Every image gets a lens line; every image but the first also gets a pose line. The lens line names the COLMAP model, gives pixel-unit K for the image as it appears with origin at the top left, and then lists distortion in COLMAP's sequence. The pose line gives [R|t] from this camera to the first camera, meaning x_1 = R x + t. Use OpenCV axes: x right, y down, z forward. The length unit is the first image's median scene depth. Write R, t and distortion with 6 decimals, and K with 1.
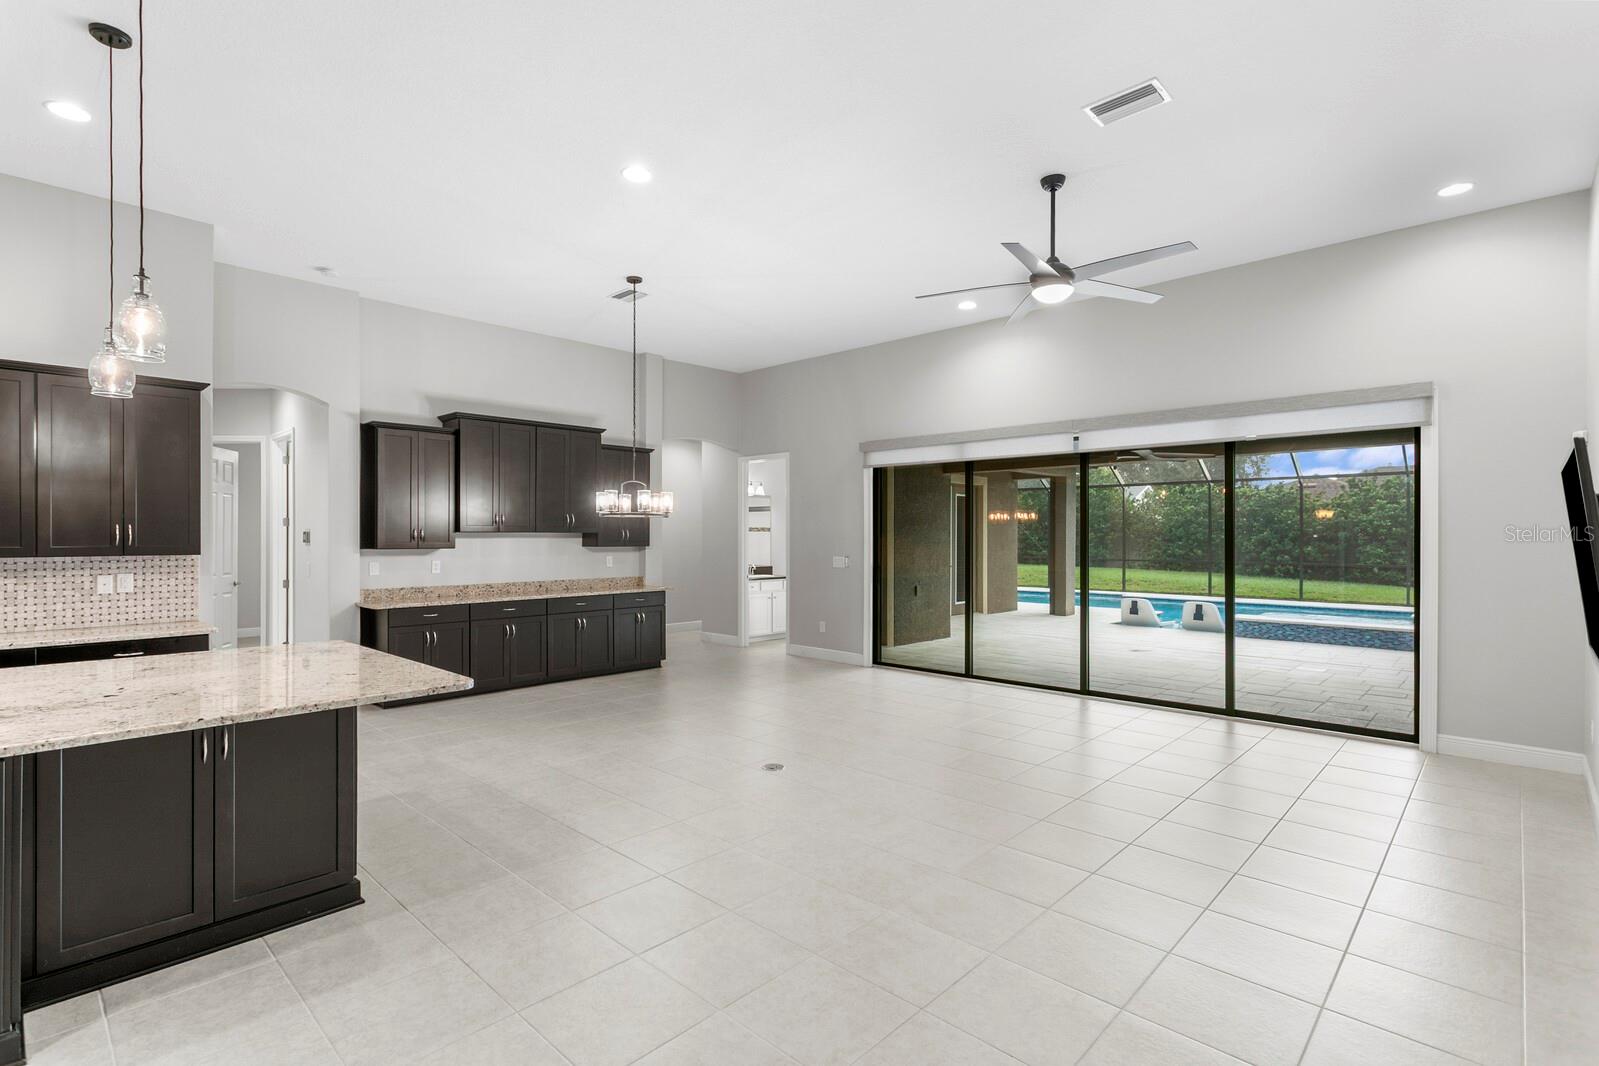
lens RADIAL K [[758.4, 0, 780.0], [0, 758.4, 538.7], [0, 0, 1]] dist [0.009853, 0.000481]
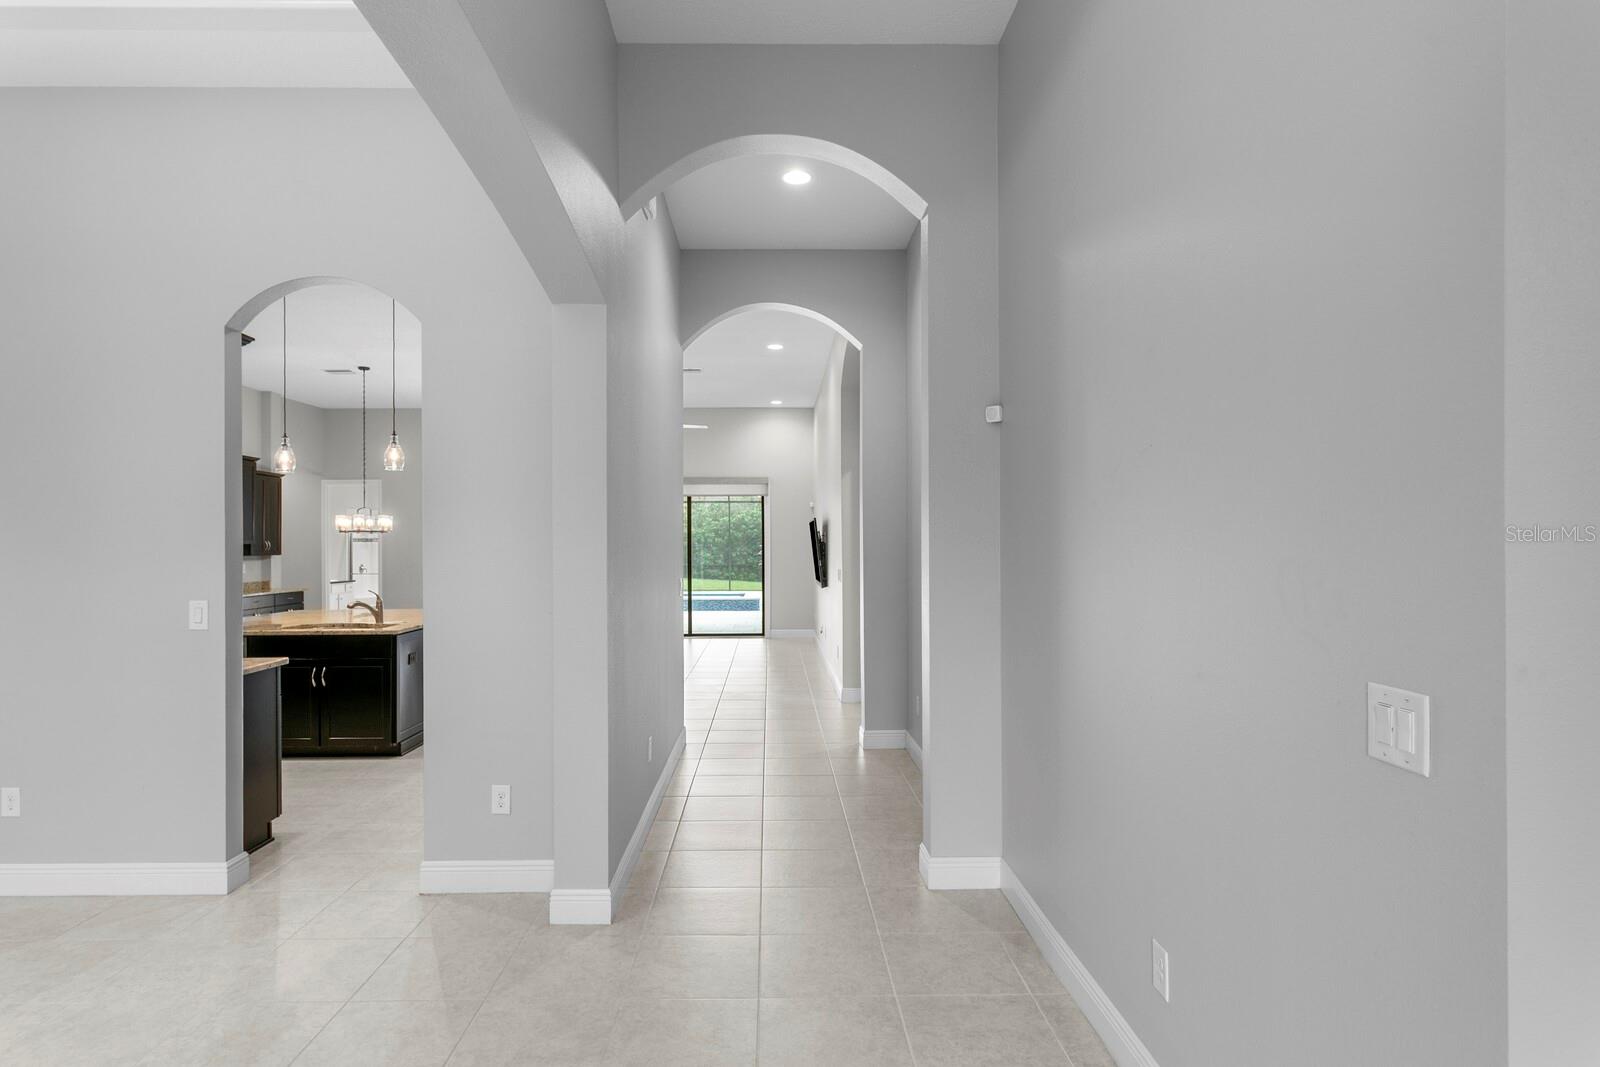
lens RADIAL K [[855.9, 0, 774.3], [0, 855.9, 542.9], [0, 0, 1]] dist [0.001772, 0.000494]
pose [[0.713356, -0.003620, 0.700792, -0.576206], [0.007884, 0.999965, -0.002860, 0.000731], [-0.700757, 0.007565, 0.713360, -0.521845]]
